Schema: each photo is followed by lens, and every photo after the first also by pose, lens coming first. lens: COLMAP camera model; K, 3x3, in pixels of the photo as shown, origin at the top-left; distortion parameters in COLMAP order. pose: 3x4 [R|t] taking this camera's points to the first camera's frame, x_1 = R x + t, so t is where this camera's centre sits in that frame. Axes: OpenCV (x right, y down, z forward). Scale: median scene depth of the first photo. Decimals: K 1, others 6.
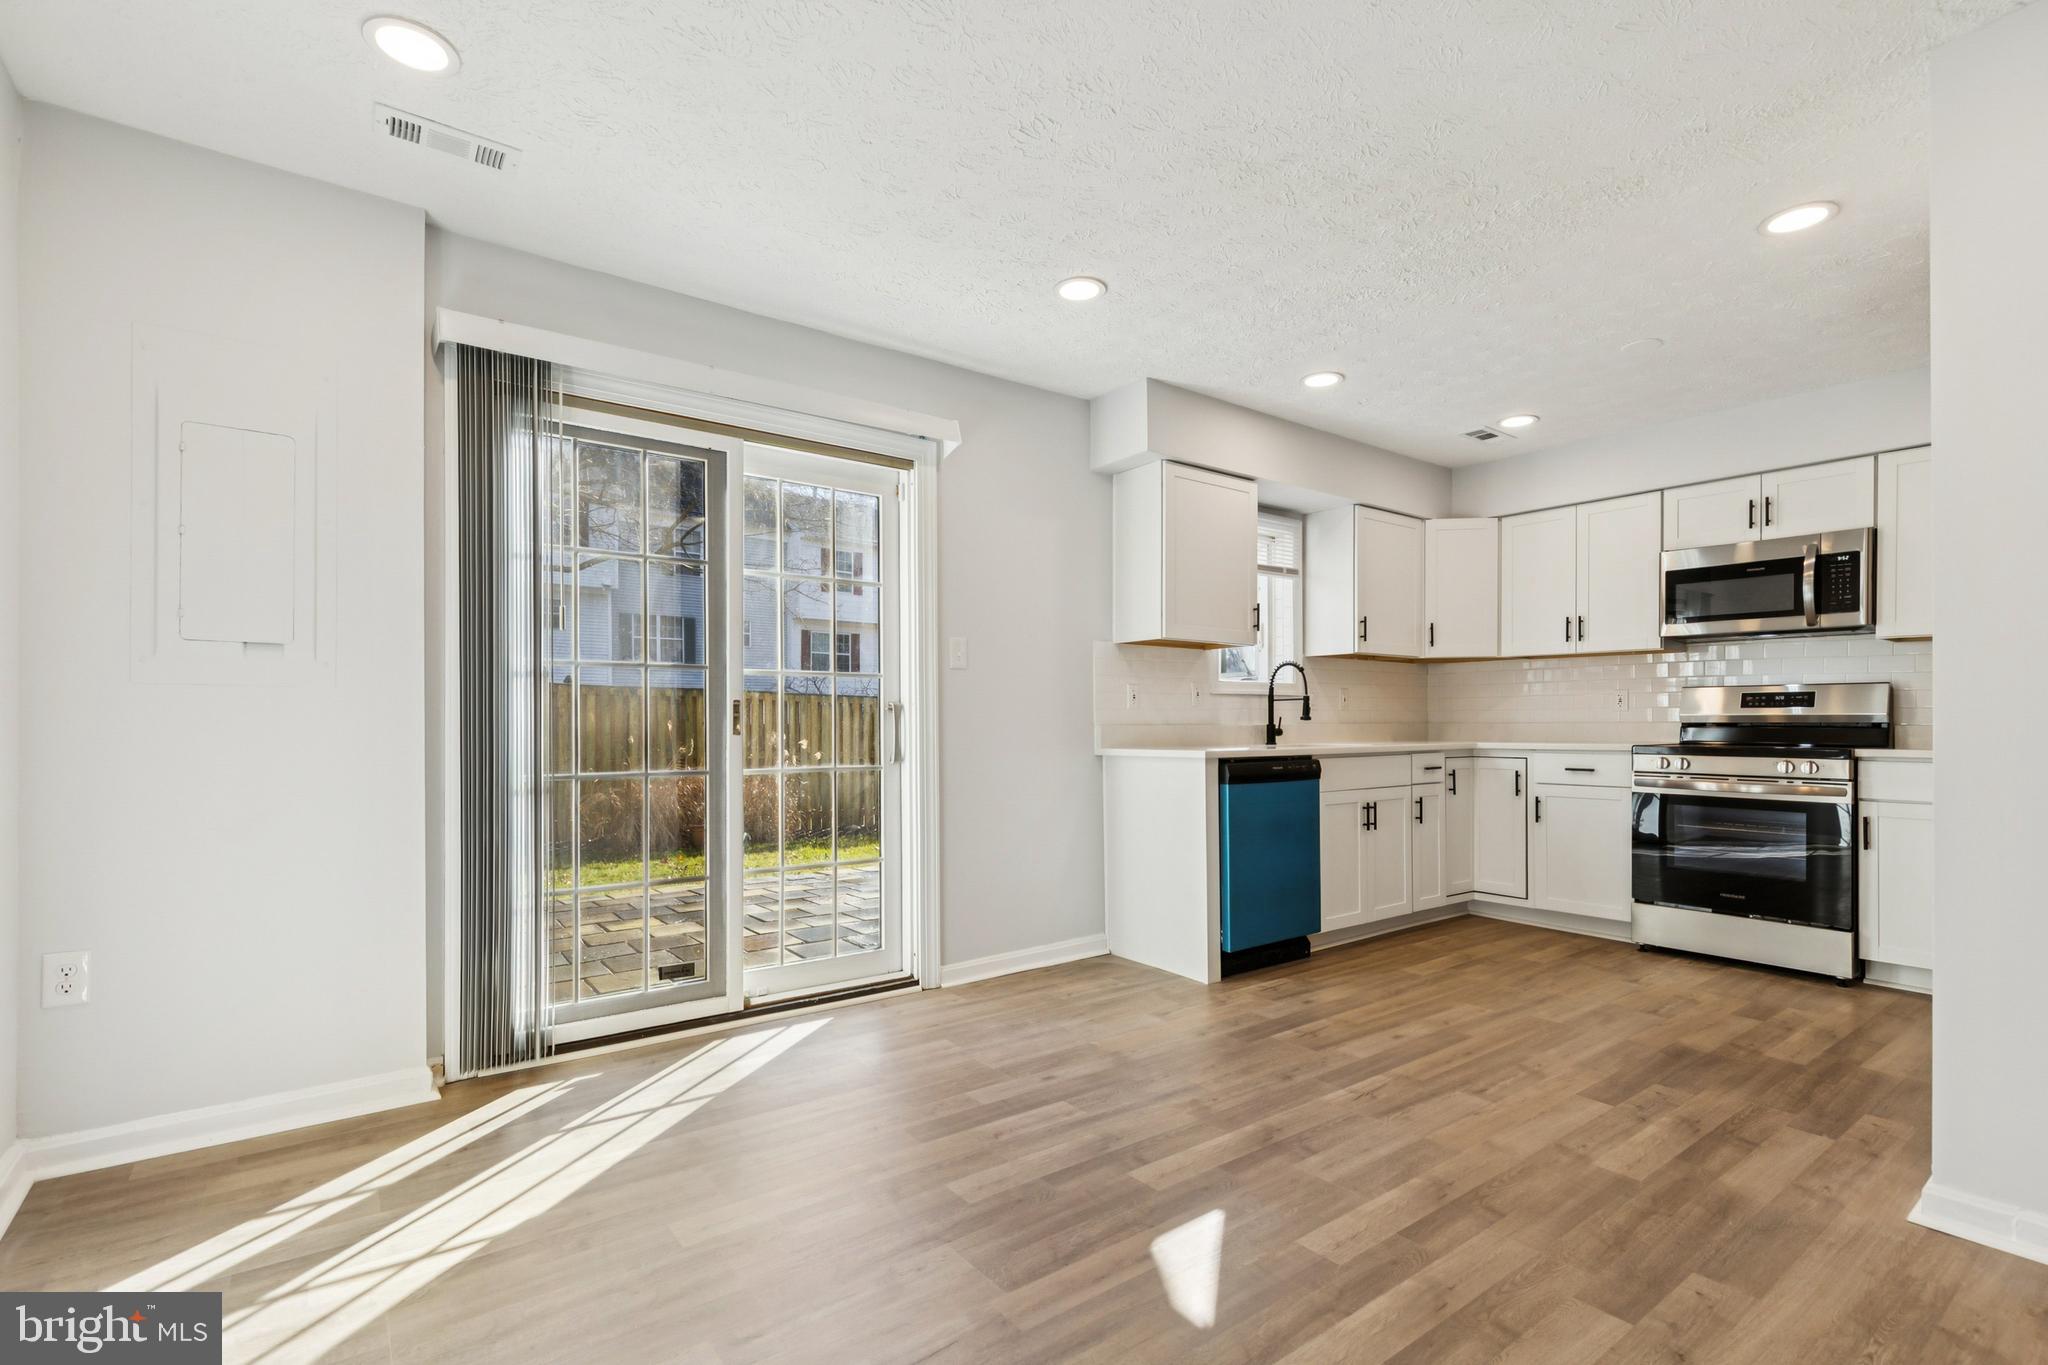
lens RADIAL K [[928.2, 0, 1022.1], [0, 928.2, 721.8], [0, 0, 1]] dist [0.005072, 0.000099]
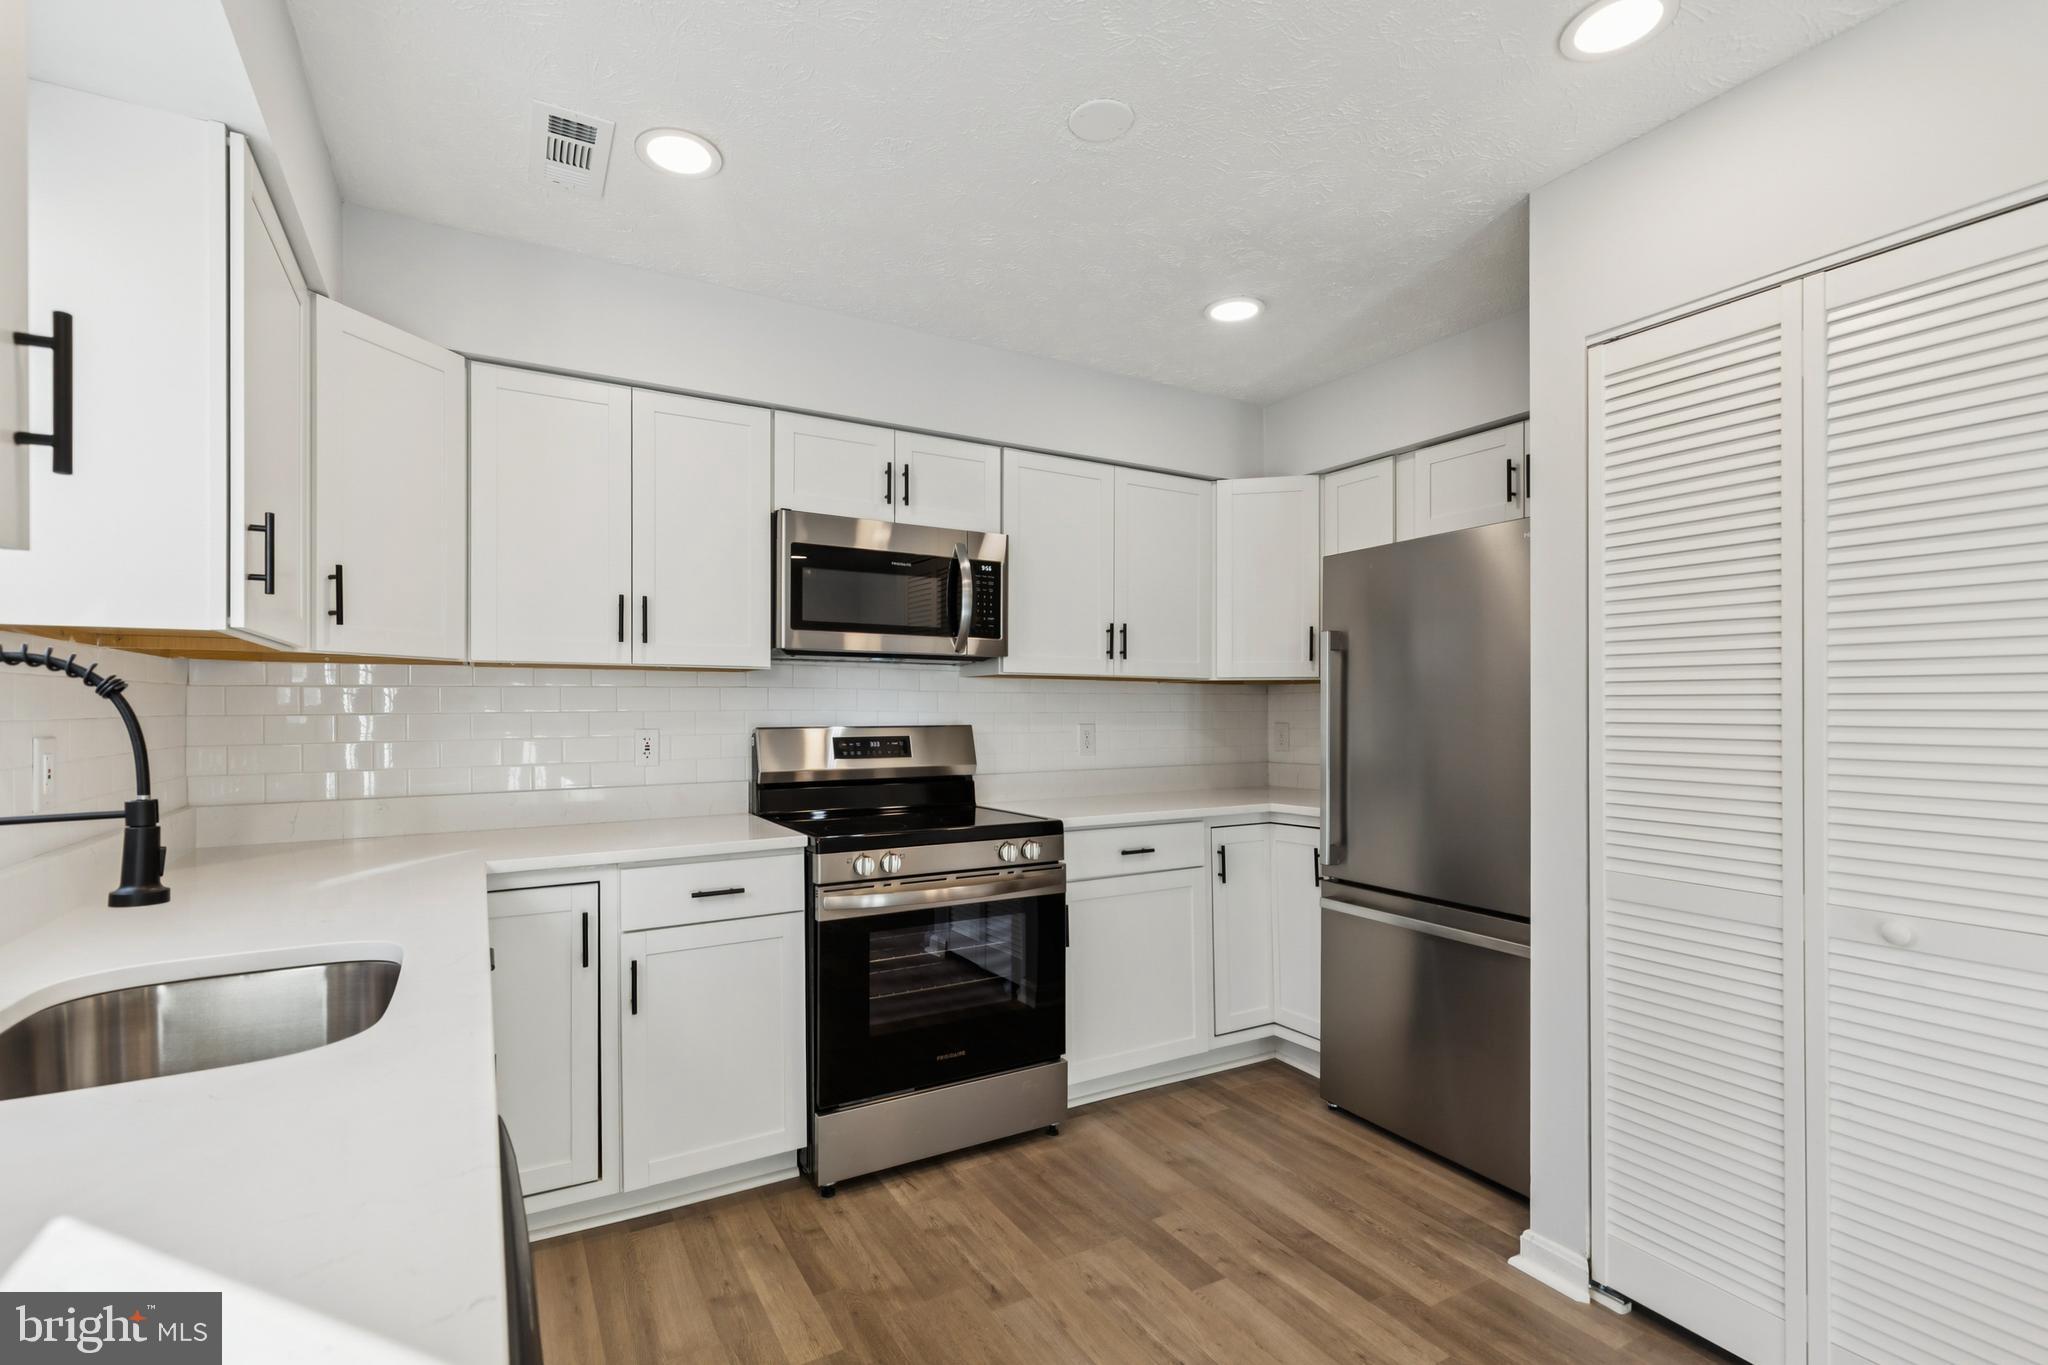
lens RADIAL K [[928.2, 0, 1018.5], [0, 928.2, 701.4], [0, 0, 1]] dist [0.005072, 0.000099]
pose [[0.123525, 0.006956, 0.992317, 0.112460], [0.005460, 0.999956, -0.007689, -0.056031], [-0.992326, 0.006368, 0.123481, 0.843211]]
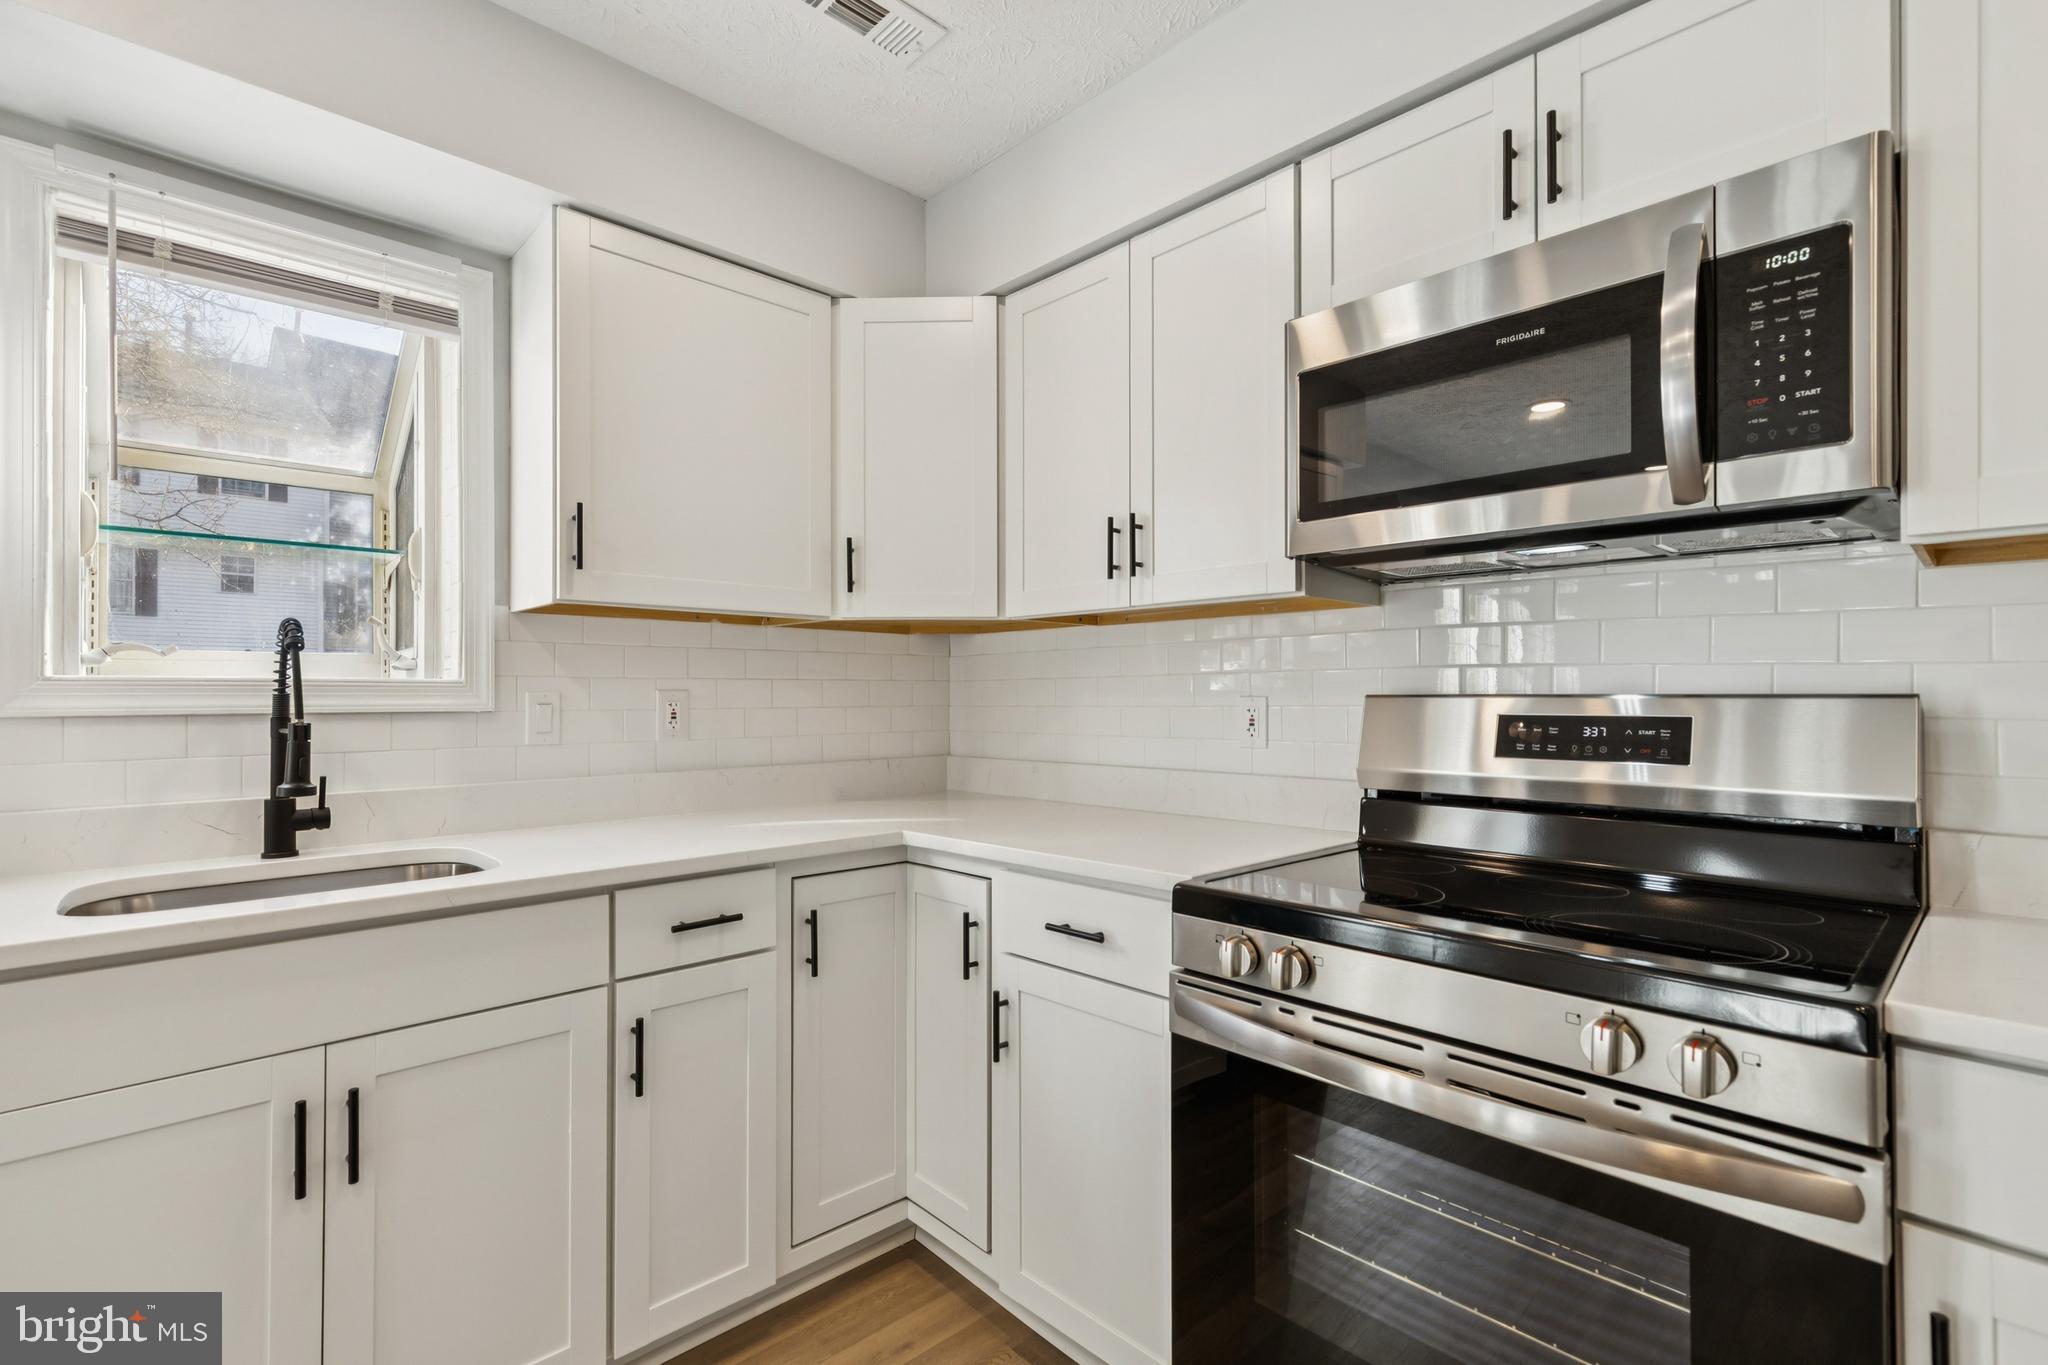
lens RADIAL K [[928.2, 0, 1013.3], [0, 928.2, 691.3], [0, 0, 1]] dist [0.005072, 0.000099]
pose [[0.993830, -0.000856, 0.110915, 0.590539], [0.001771, 0.999965, -0.008157, -0.040672], [-0.110904, 0.008303, 0.993796, 0.716690]]
